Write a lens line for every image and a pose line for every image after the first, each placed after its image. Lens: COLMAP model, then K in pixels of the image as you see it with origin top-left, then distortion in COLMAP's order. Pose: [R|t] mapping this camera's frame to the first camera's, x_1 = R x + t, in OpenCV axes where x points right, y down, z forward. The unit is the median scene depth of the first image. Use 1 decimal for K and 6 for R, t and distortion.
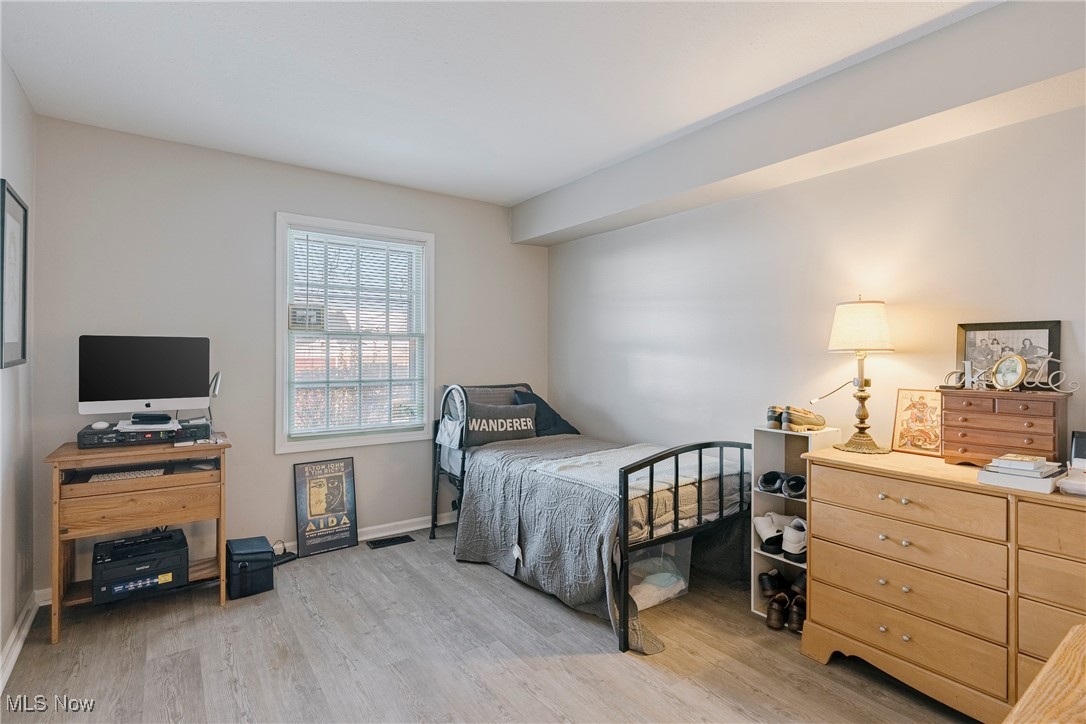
lens RADIAL K [[534.4, 0, 544.2], [0, 534.4, 358.0], [0, 0, 1]] dist [0.000197, 0.000293]
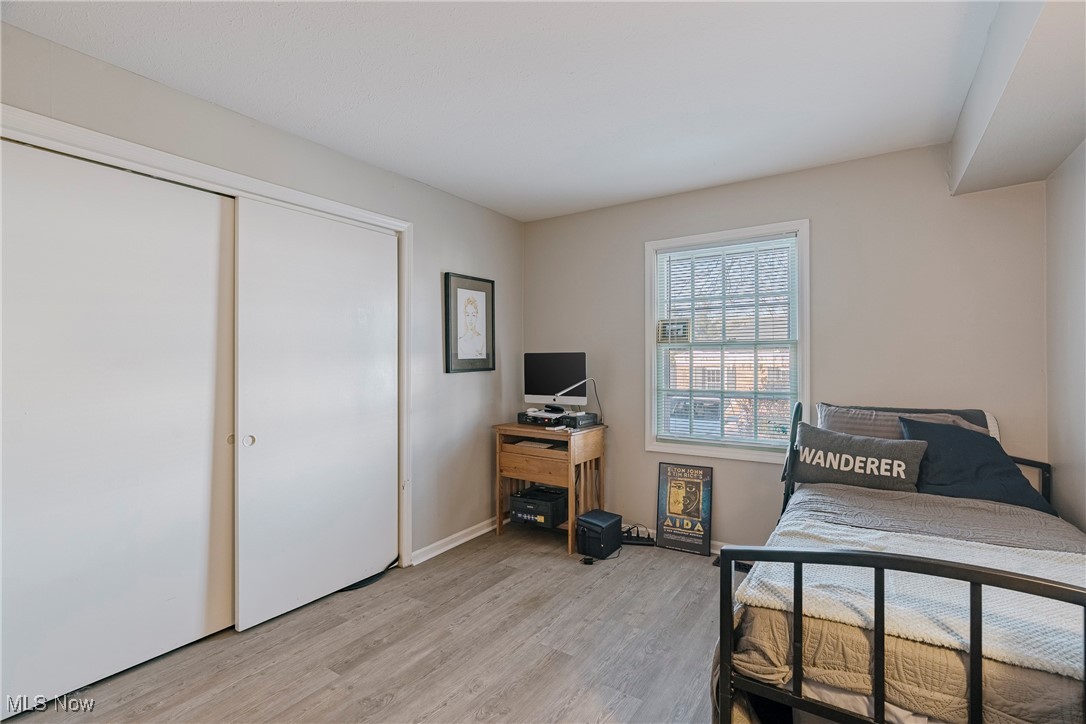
lens RADIAL K [[494.8, 0, 543.9], [0, 494.8, 363.1], [0, 0, 1]] dist [-0.012466, 0.000619]
pose [[0.346605, -0.003837, -0.938003, 0.421416], [-0.001872, 0.999987, -0.004783, -0.004876], [0.938009, 0.003413, 0.346593, 0.406325]]
